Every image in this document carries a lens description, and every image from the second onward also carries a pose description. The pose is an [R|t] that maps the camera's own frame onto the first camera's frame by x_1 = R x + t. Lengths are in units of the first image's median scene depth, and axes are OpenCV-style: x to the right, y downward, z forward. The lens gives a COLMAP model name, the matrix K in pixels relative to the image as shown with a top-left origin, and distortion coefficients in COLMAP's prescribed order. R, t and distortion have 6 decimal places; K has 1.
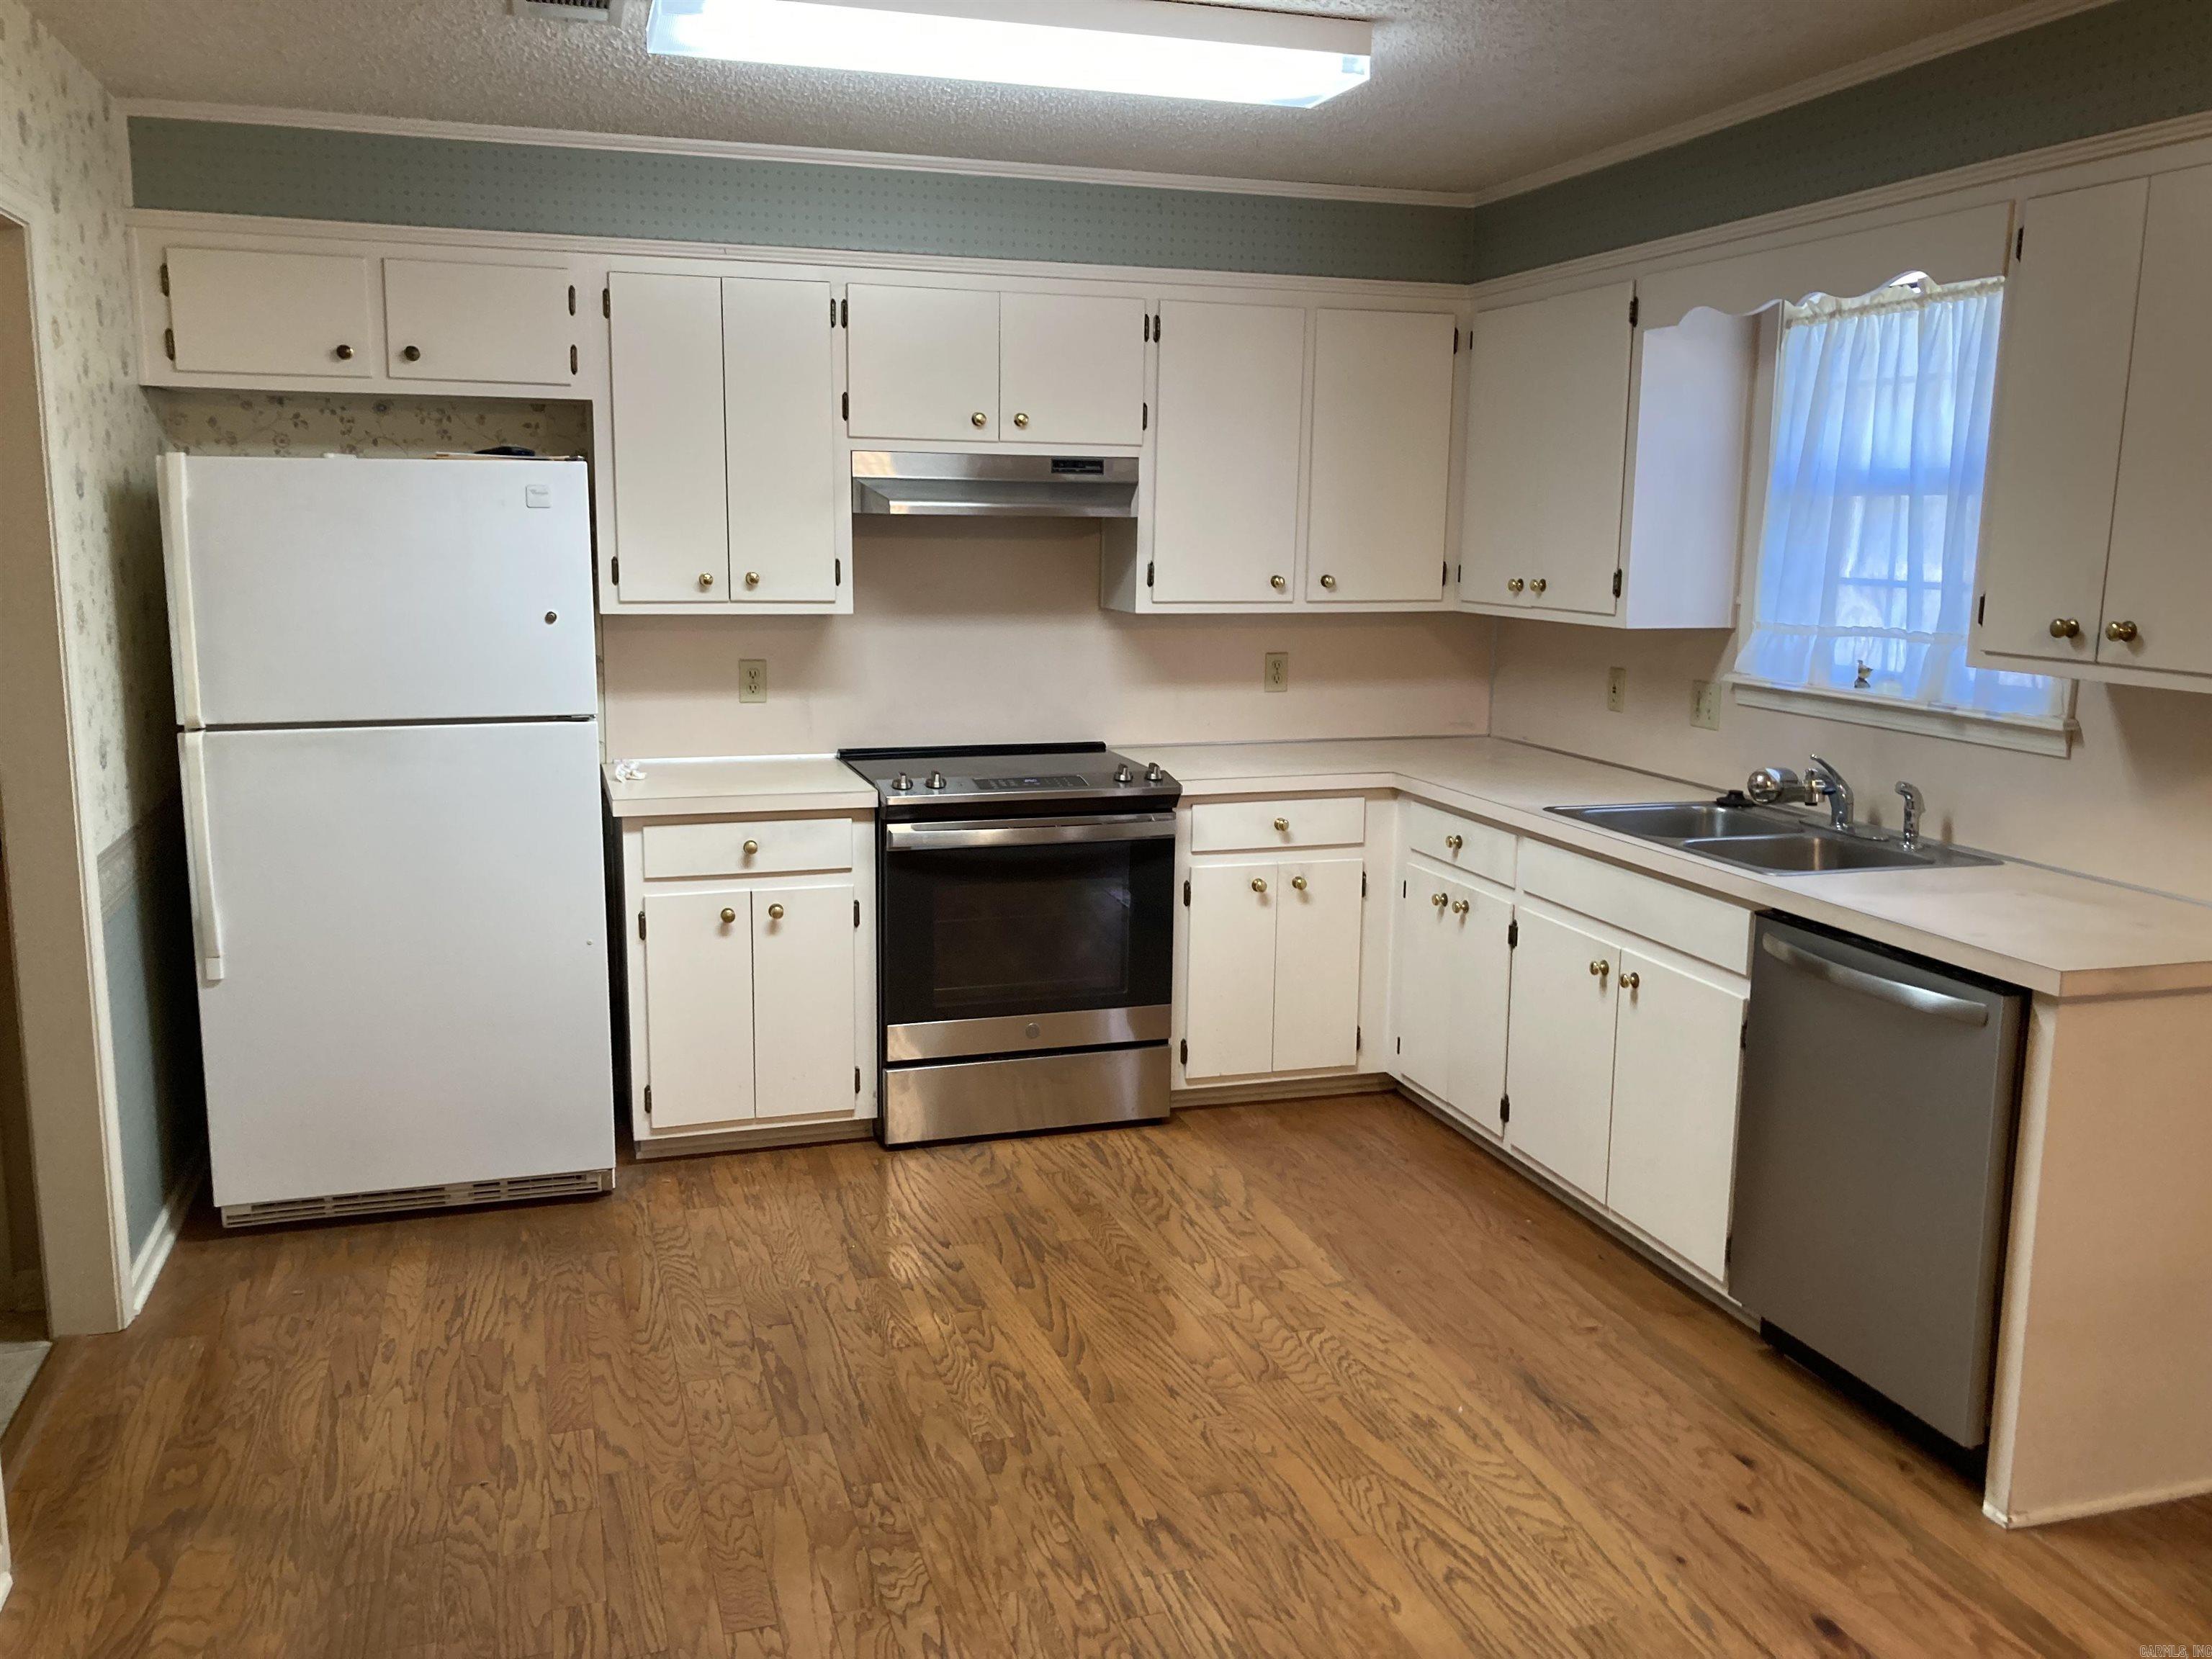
lens RADIAL K [[1776.2, 0, 1096.9], [0, 1776.2, 828.5], [0, 0, 1]] dist [0.005277, -0.006093]
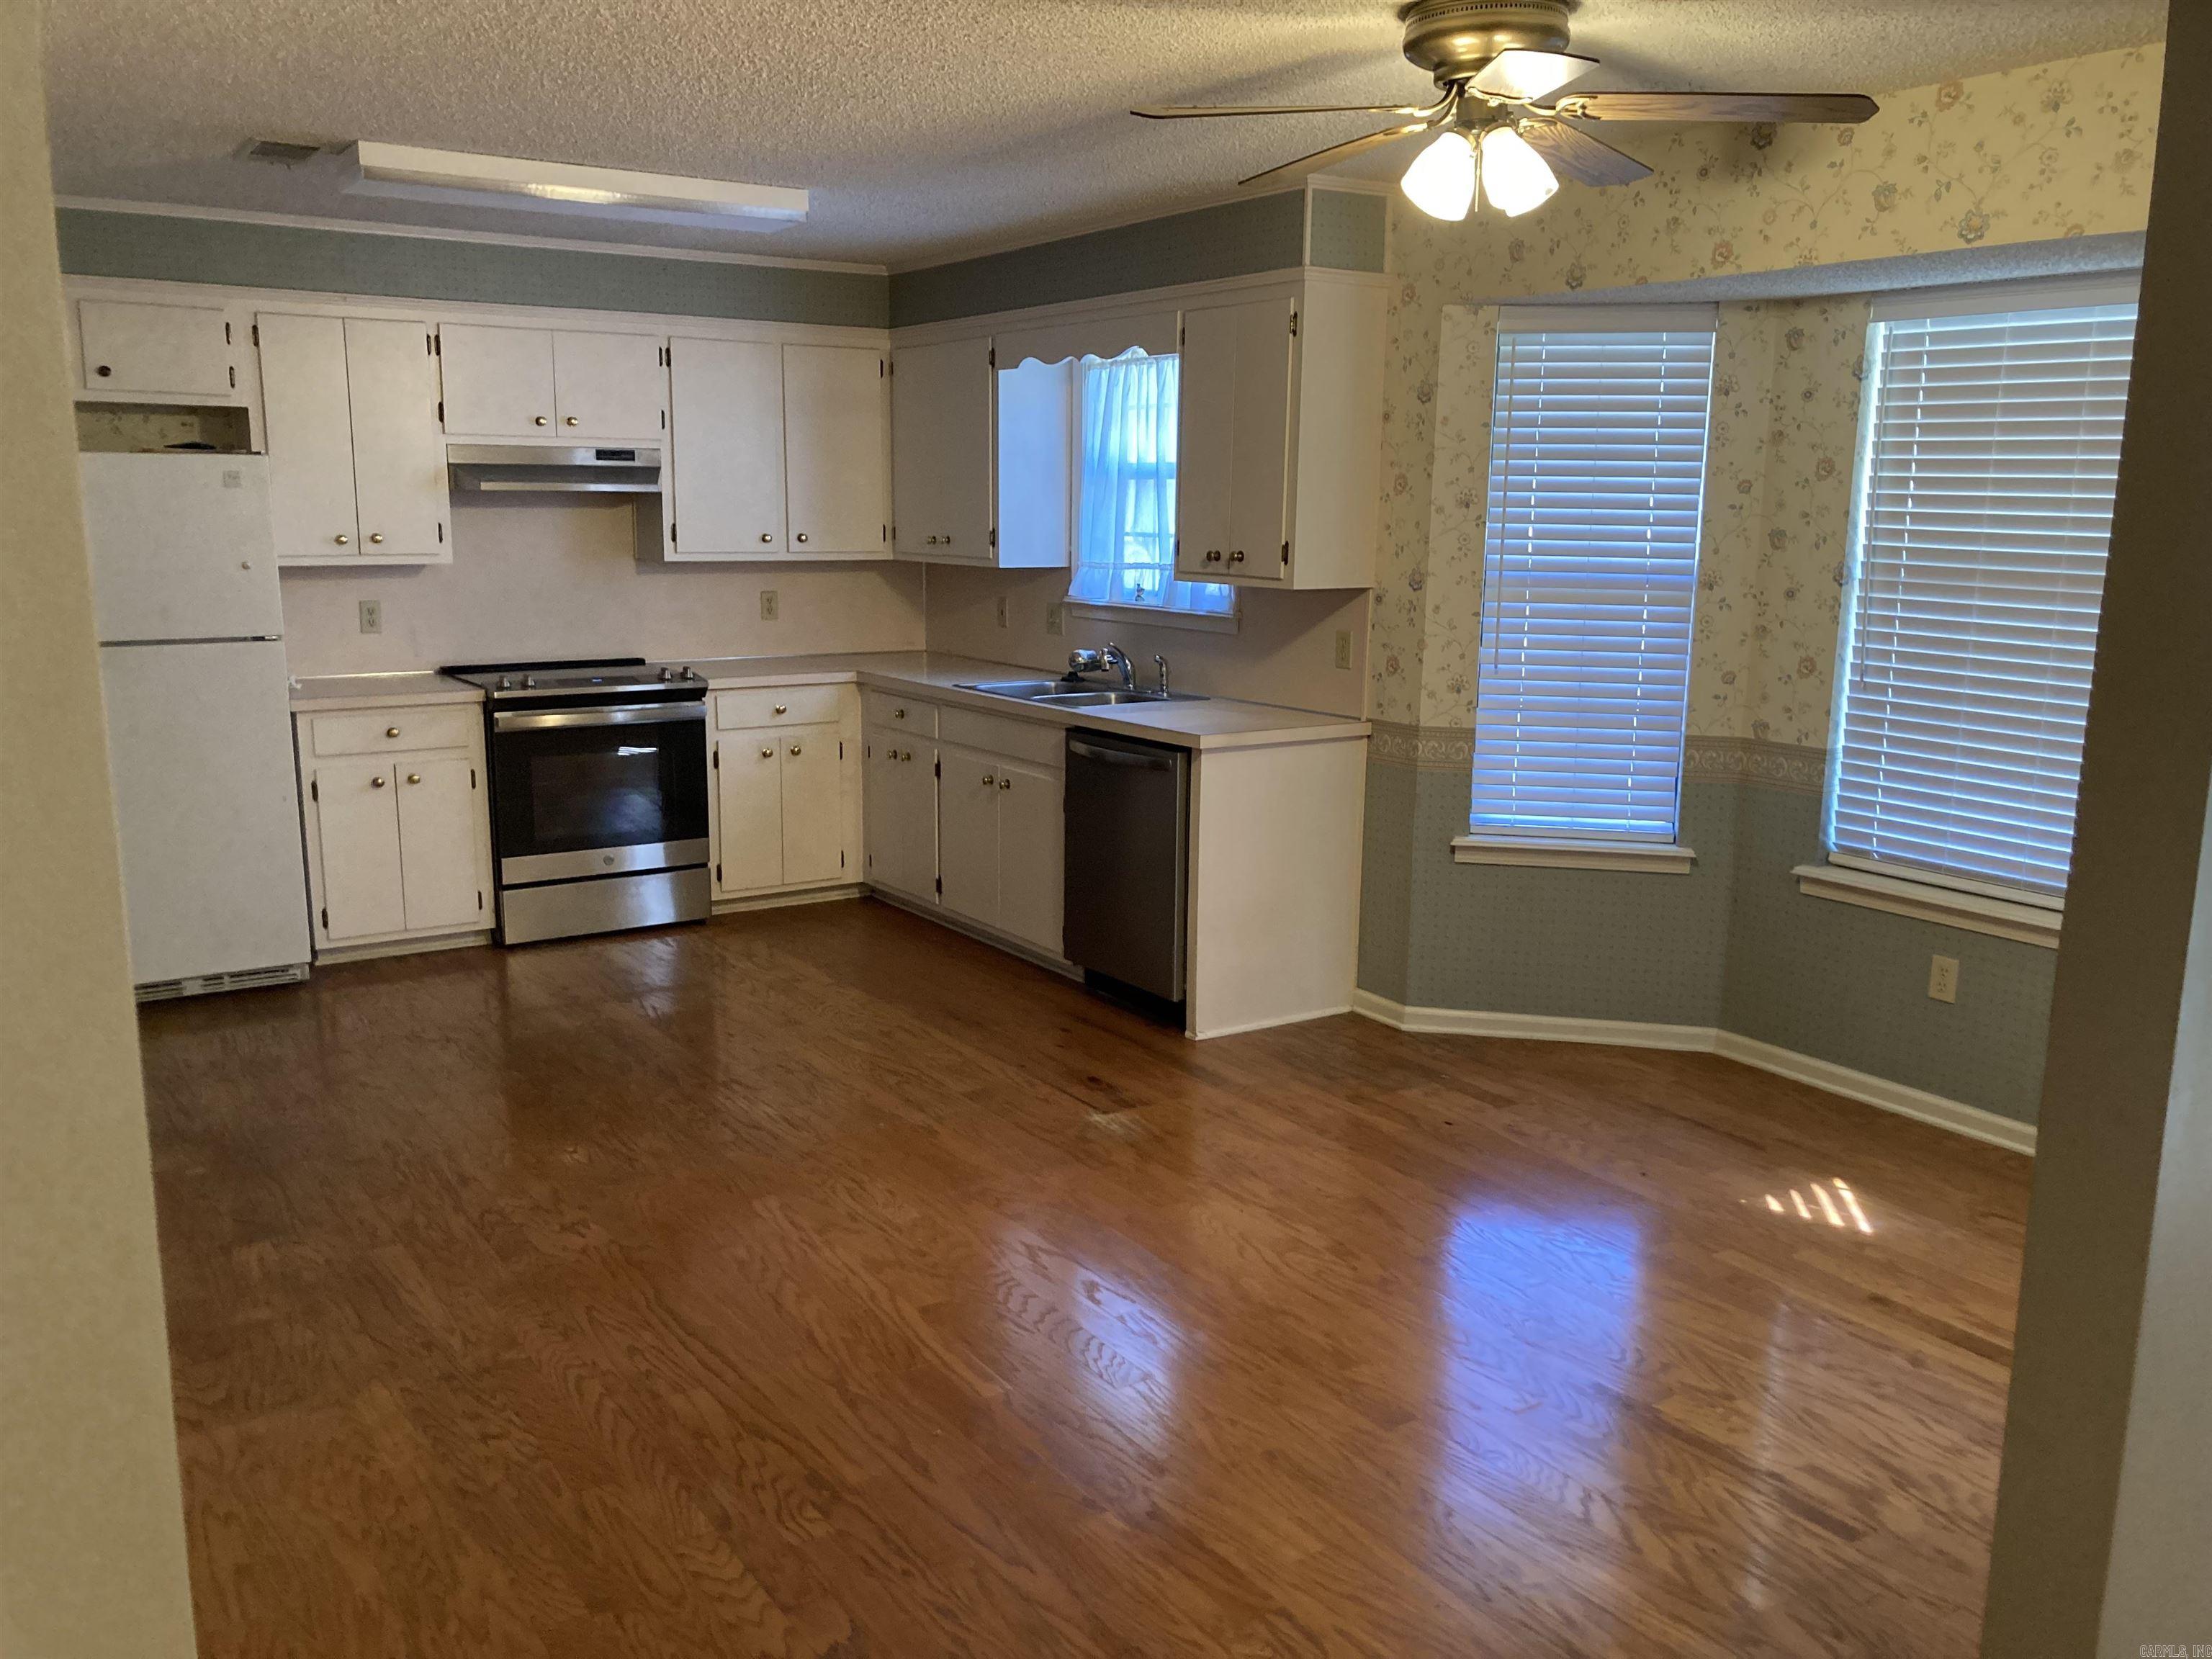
lens RADIAL K [[1787.0, 0, 1111.4], [0, 1787.0, 851.7], [0, 0, 1]] dist [0.083896, -0.220230]
pose [[0.957455, -0.058014, 0.282693, -0.062780], [0.050492, 0.998151, 0.033827, 0.088011], [-0.284133, -0.018114, 0.958614, -0.528279]]
